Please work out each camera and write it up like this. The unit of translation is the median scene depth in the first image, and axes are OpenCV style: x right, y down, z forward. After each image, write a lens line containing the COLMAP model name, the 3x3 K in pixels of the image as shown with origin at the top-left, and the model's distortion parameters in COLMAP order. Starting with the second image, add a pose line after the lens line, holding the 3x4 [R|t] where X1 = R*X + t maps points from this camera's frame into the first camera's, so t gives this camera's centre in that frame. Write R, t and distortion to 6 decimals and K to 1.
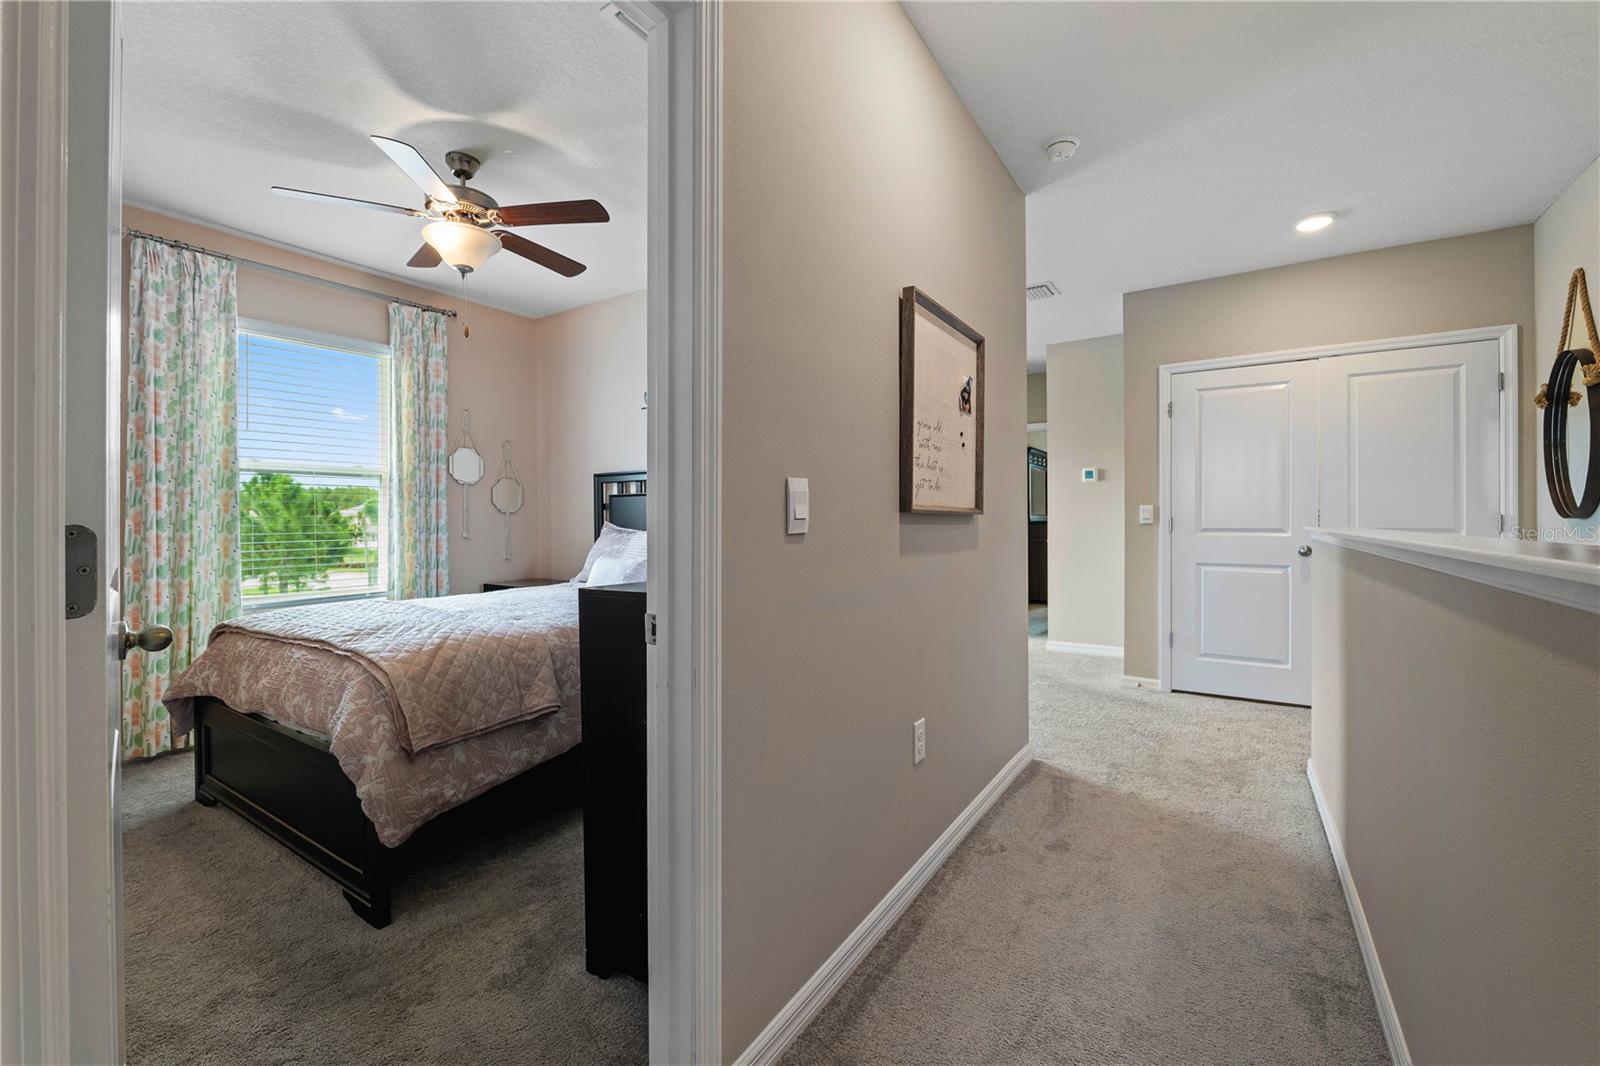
lens RADIAL K [[690.2, 0, 800.7], [0, 690.2, 503.7], [0, 0, 1]] dist [-0.010327, 0.000299]
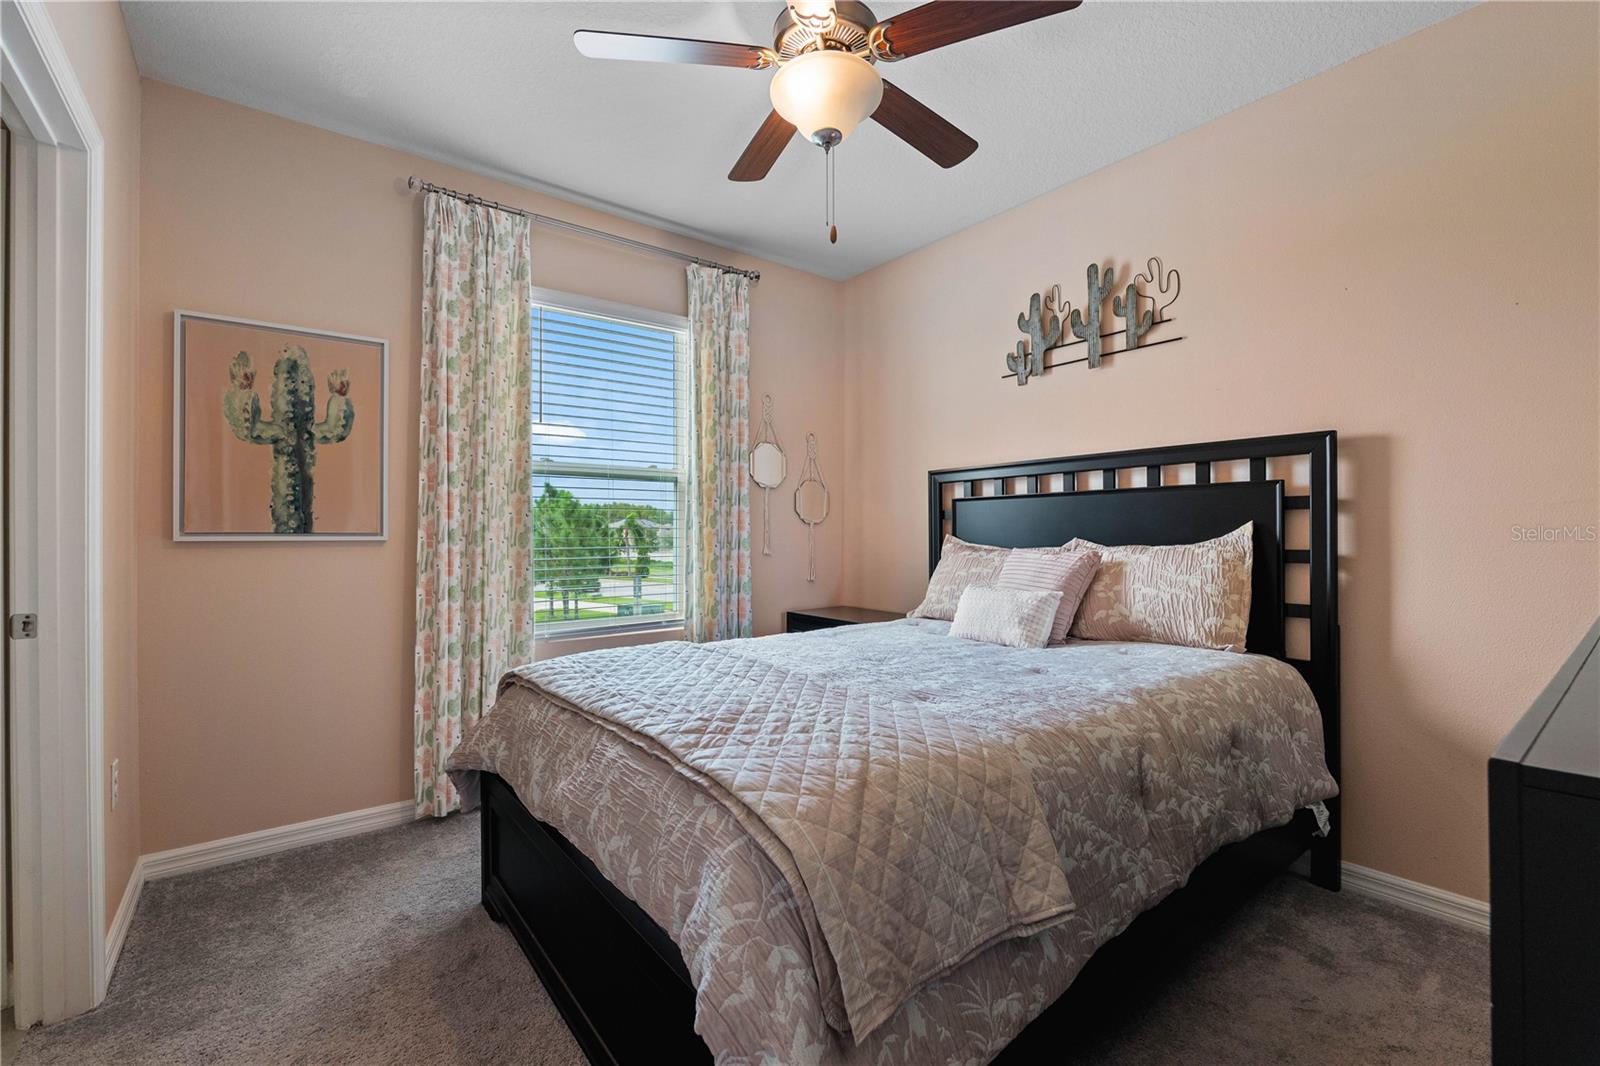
lens RADIAL K [[690.2, 0, 800.7], [0, 690.2, 503.7], [0, 0, 1]] dist [-0.010327, 0.000299]
pose [[0.950842, -0.010138, -0.309511, -0.271362], [0.004069, 0.999787, -0.020248, 0.009270], [0.309651, 0.017994, 0.950680, 0.331352]]
